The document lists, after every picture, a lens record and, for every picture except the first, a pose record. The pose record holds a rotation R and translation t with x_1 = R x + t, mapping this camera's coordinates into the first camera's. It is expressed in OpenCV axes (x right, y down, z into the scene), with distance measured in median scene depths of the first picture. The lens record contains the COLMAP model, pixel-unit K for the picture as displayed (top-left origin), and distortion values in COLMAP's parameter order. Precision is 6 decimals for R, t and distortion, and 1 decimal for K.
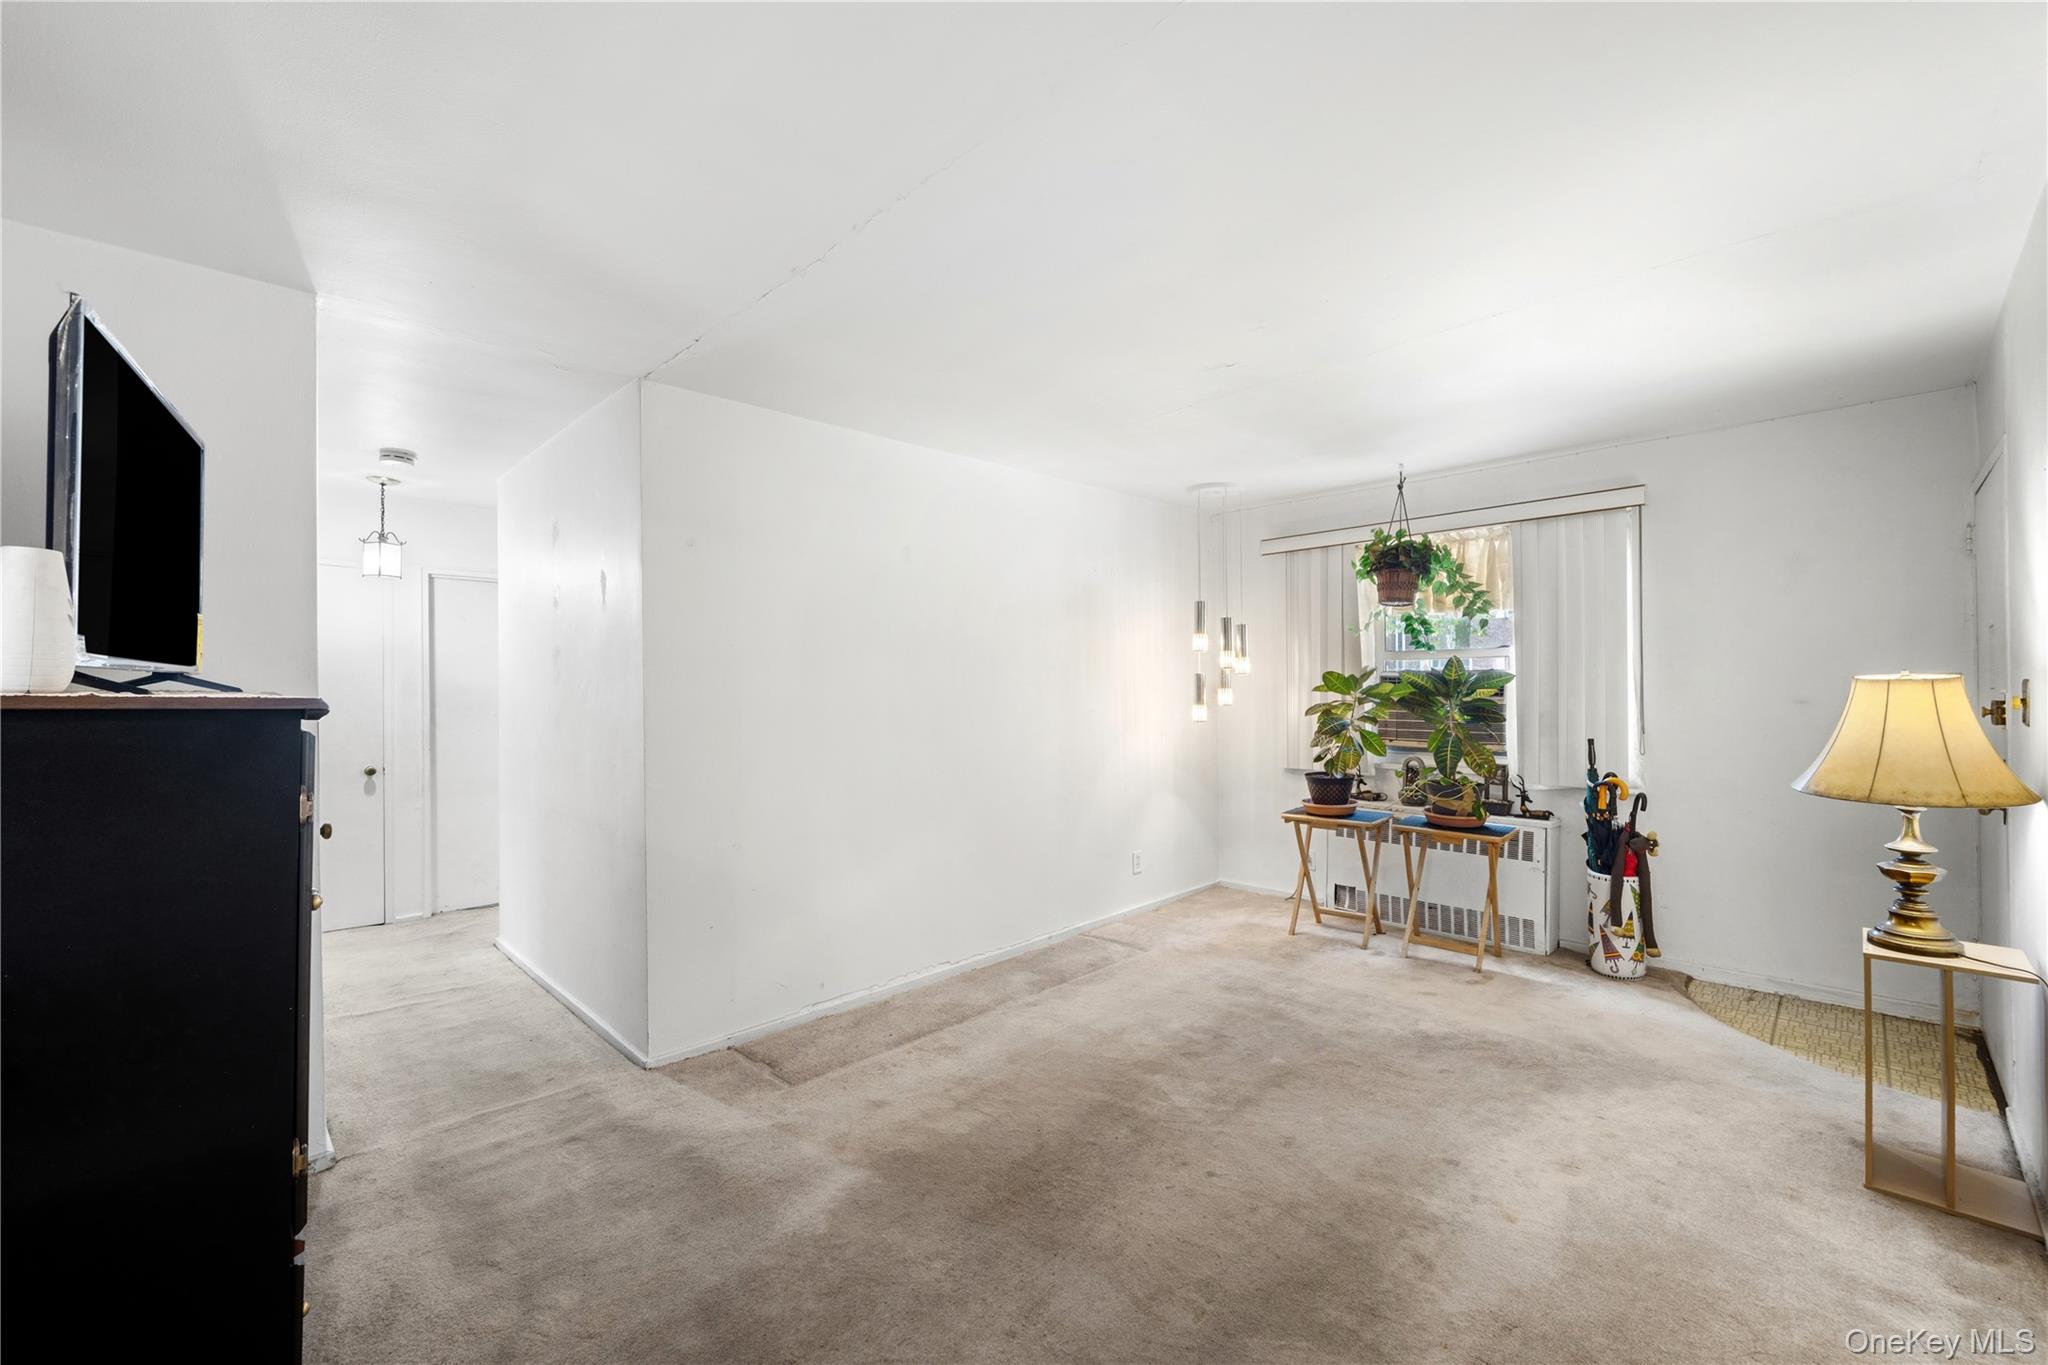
lens RADIAL K [[852.6, 0, 1022.8], [0, 852.6, 691.0], [0, 0, 1]] dist [0.000163, 0.000269]
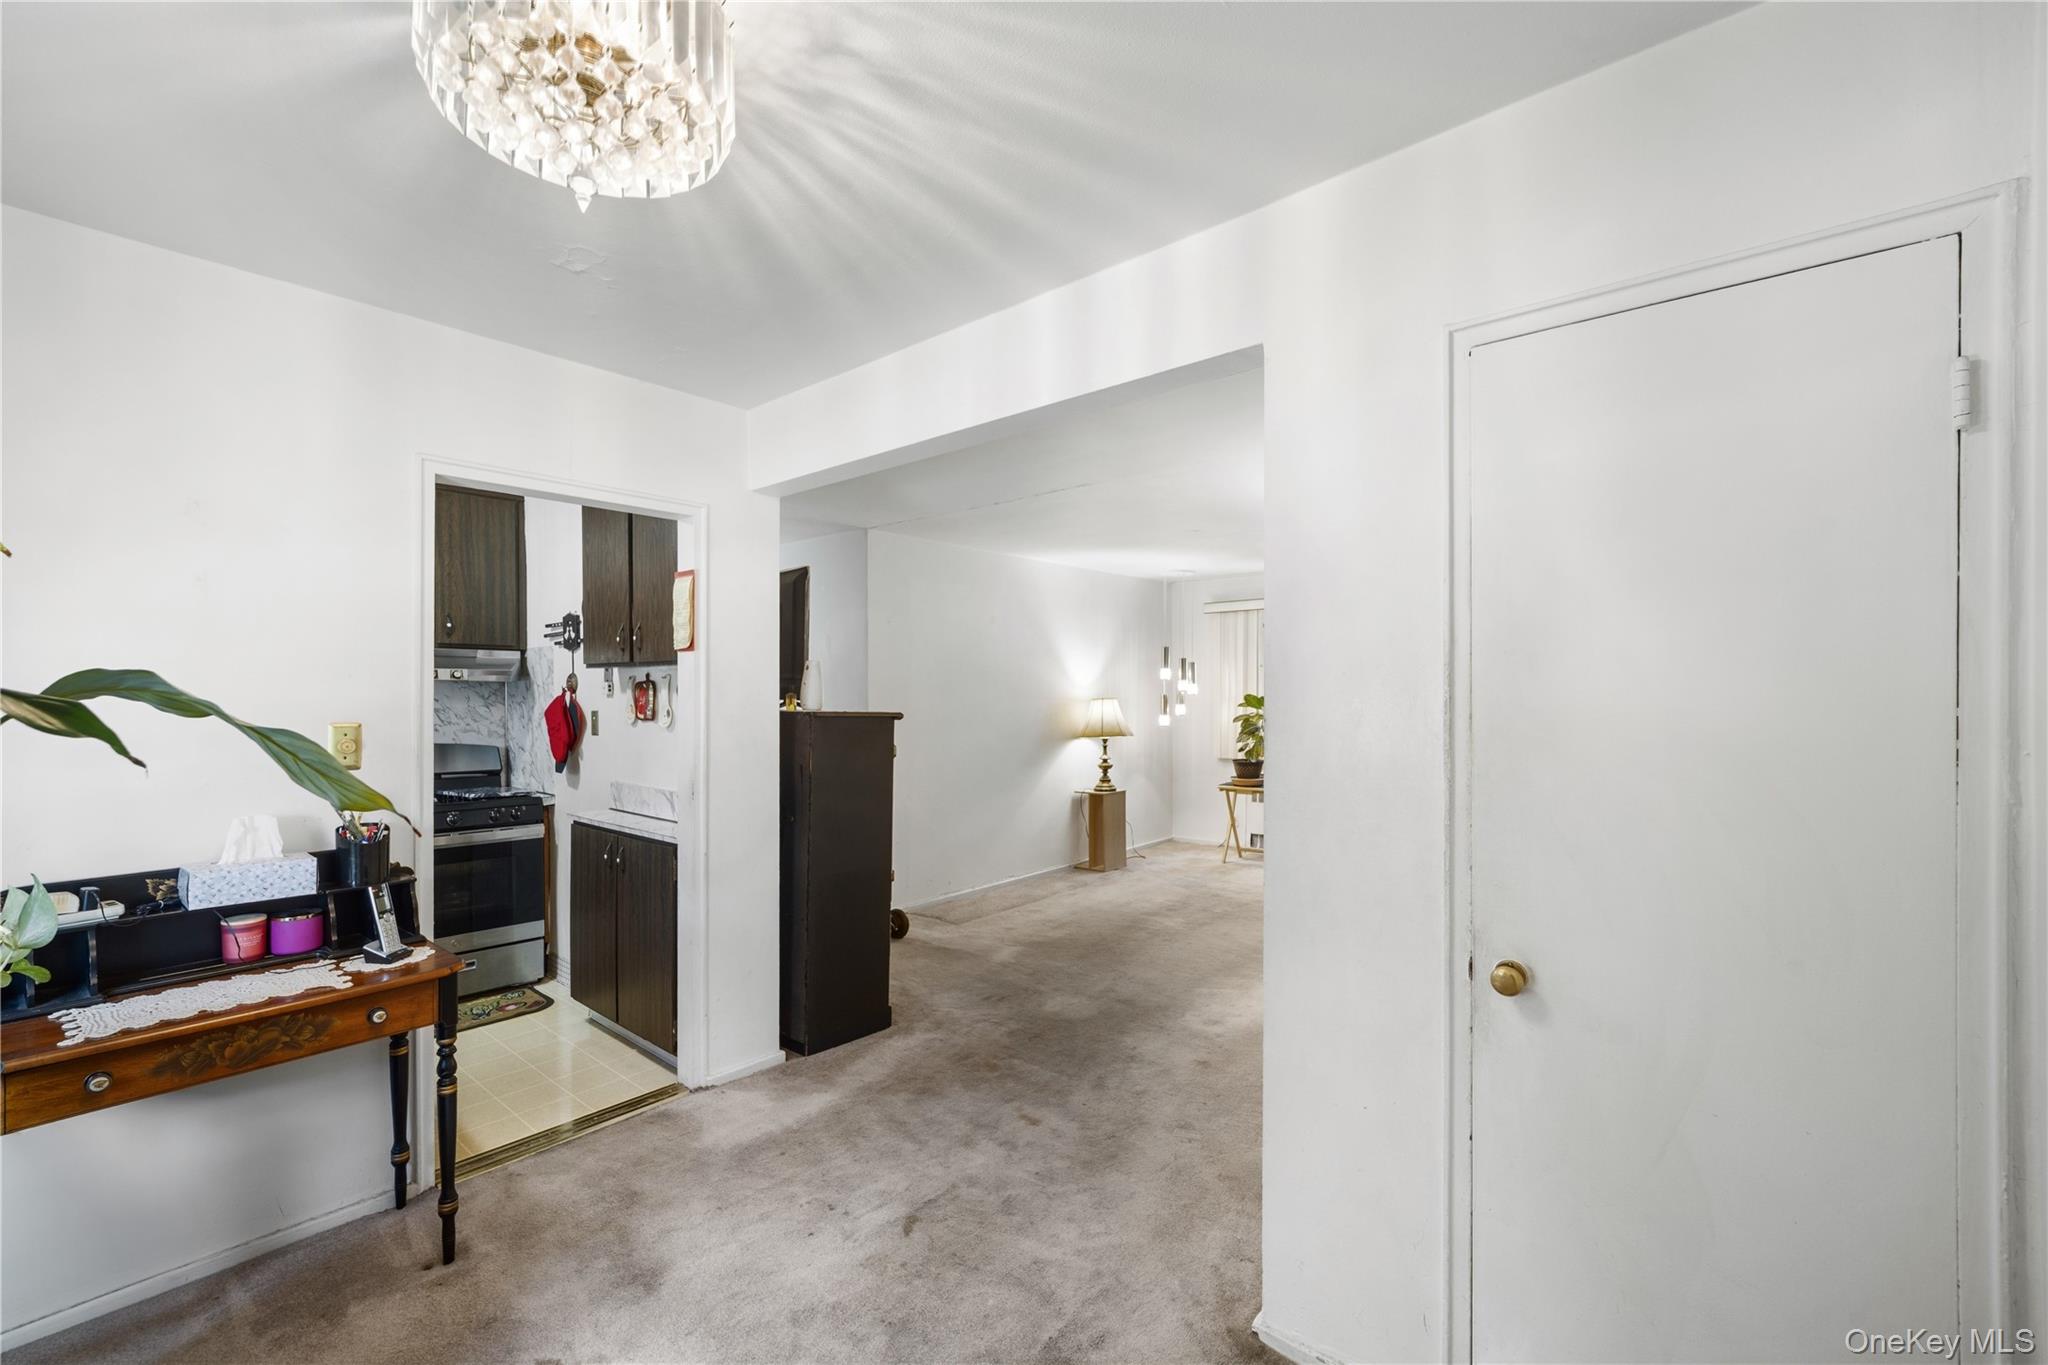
lens RADIAL K [[852.6, 0, 1018.3], [0, 852.6, 695.4], [0, 0, 1]] dist [0.000163, 0.000269]
pose [[0.996757, 0.009303, 0.079937, -0.183420], [-0.009104, 0.999954, -0.002862, -0.011946], [-0.079960, 0.002125, 0.996796, -0.516653]]
